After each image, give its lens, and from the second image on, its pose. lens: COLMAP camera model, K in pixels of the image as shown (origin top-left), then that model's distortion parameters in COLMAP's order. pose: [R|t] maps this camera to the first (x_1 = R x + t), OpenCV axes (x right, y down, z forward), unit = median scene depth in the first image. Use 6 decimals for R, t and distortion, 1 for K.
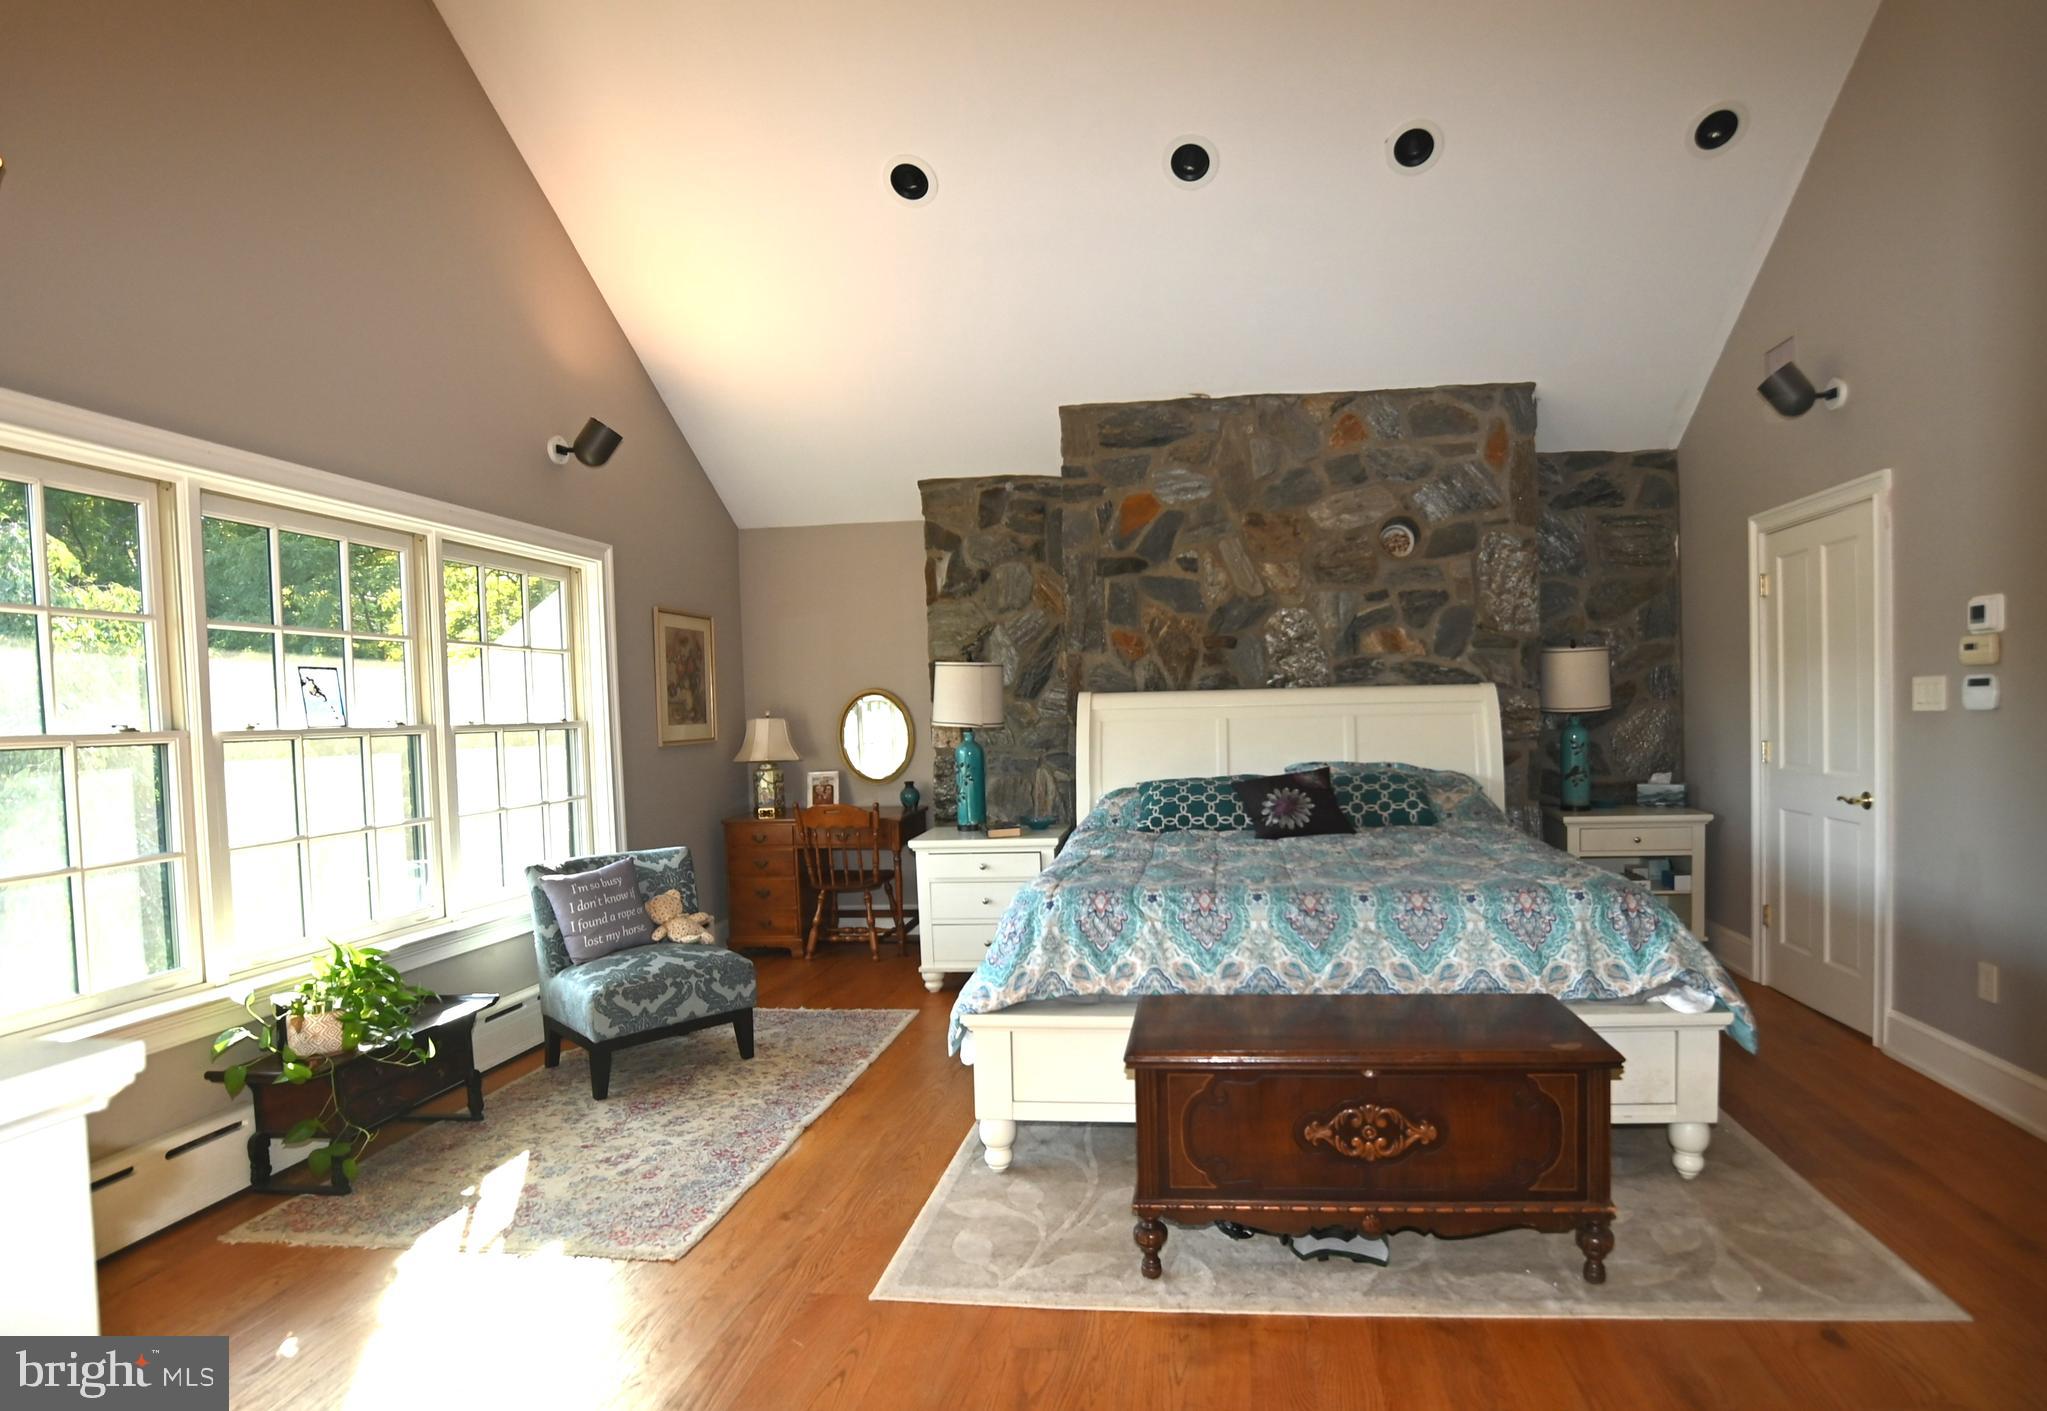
lens RADIAL K [[1044.9, 0, 1112.2], [0, 1044.9, 753.8], [0, 0, 1]] dist [-0.037896, 0.000347]
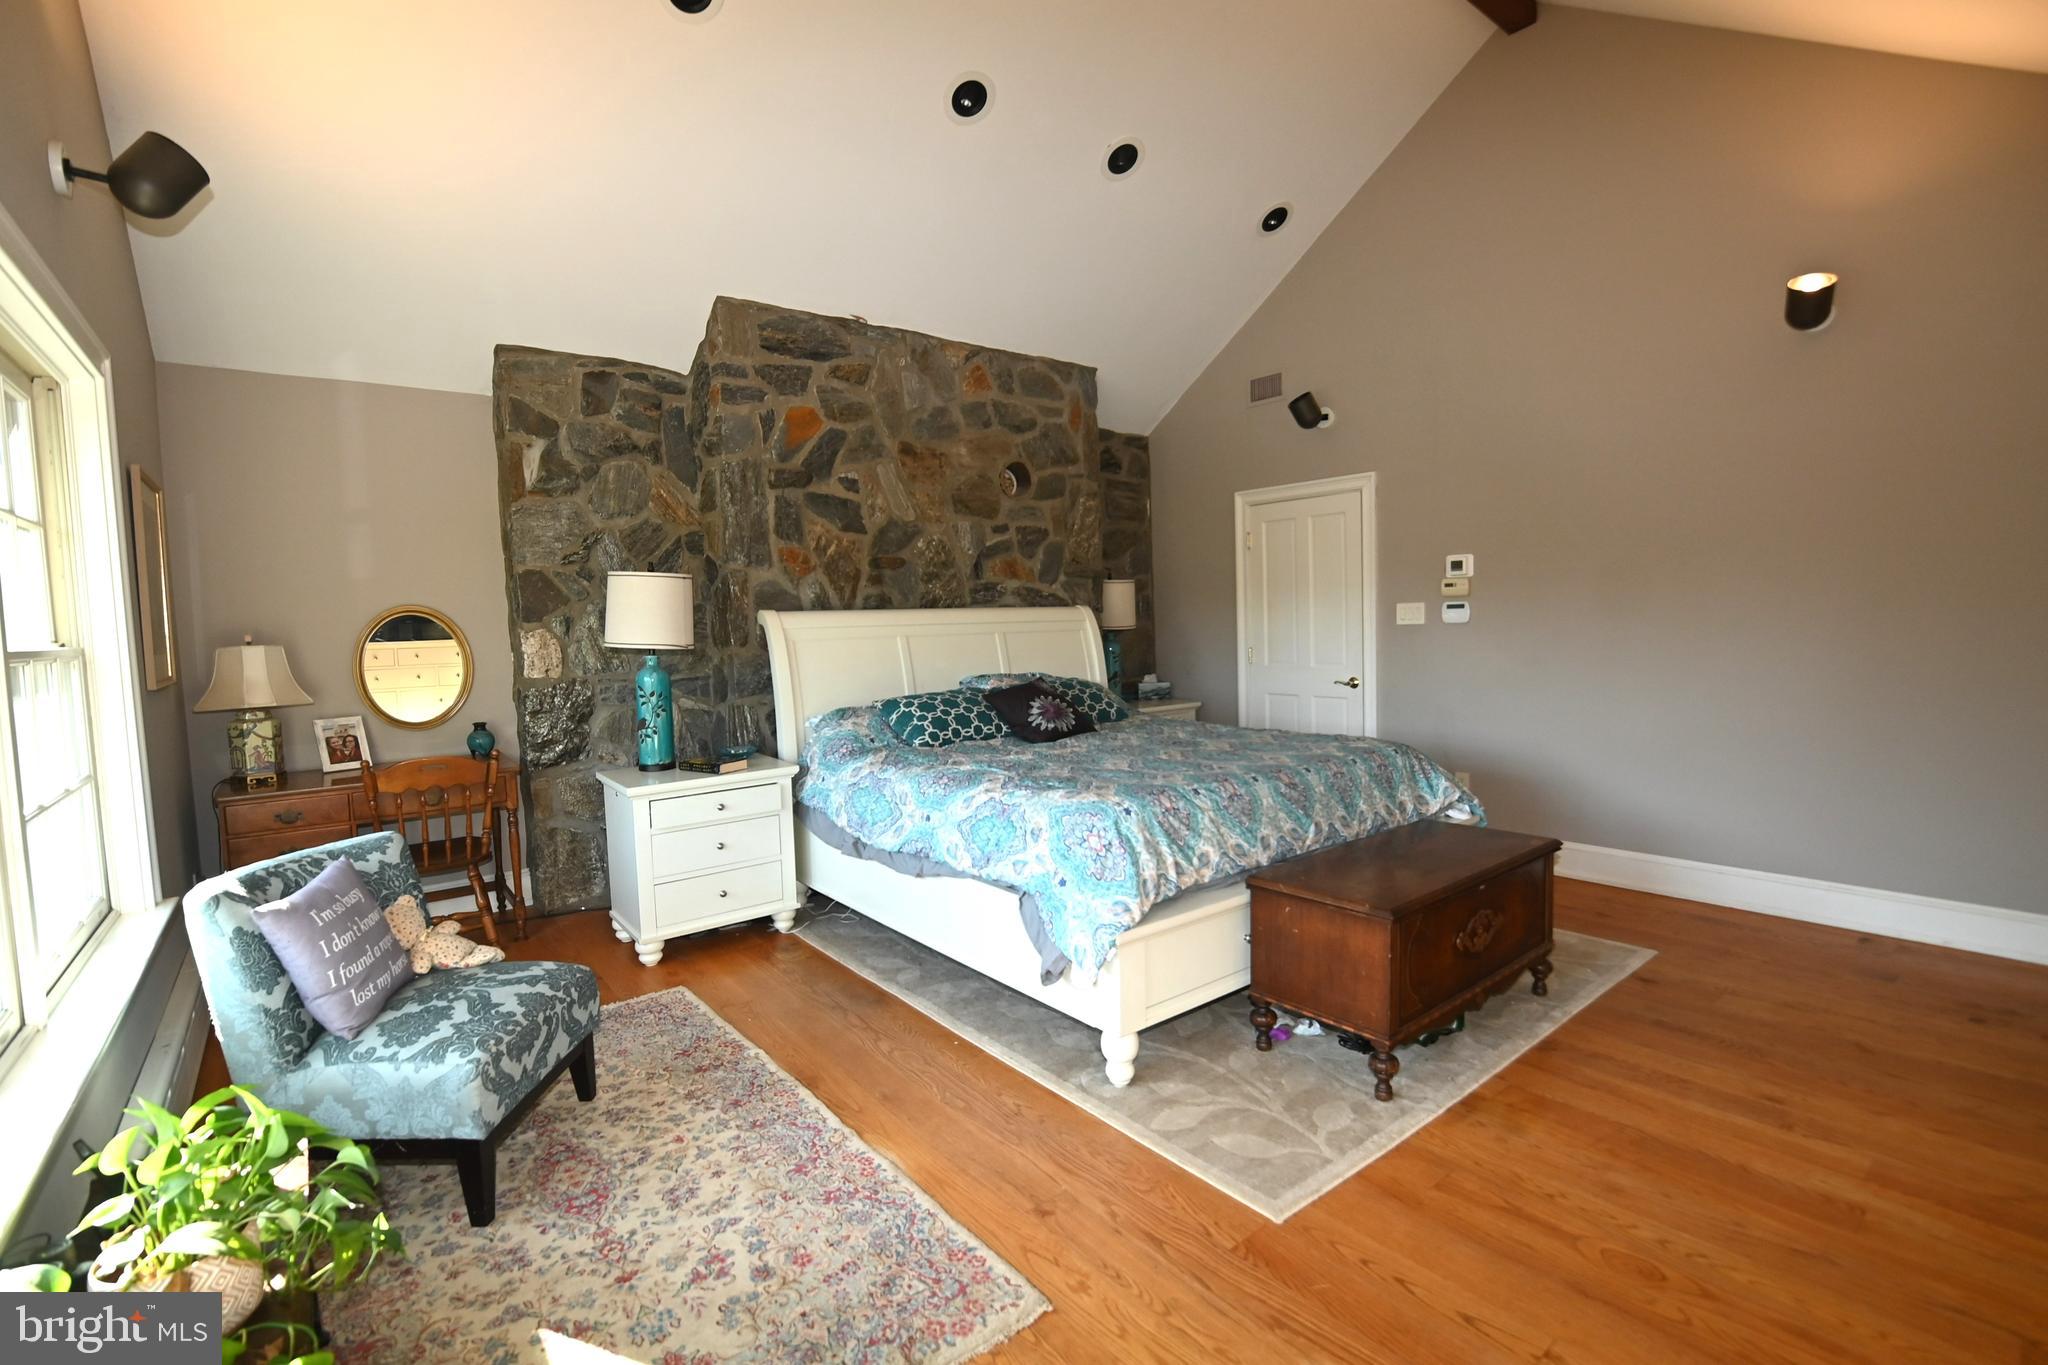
lens RADIAL K [[929.9, 0, 1026.0], [0, 929.9, 683.8], [0, 0, 1]] dist [-0.031648, 0.002982]
pose [[0.719051, -0.042717, 0.693643, -0.451370], [0.039147, 0.999014, 0.020942, -0.001419], [-0.693854, 0.012096, 0.720014, 0.248493]]
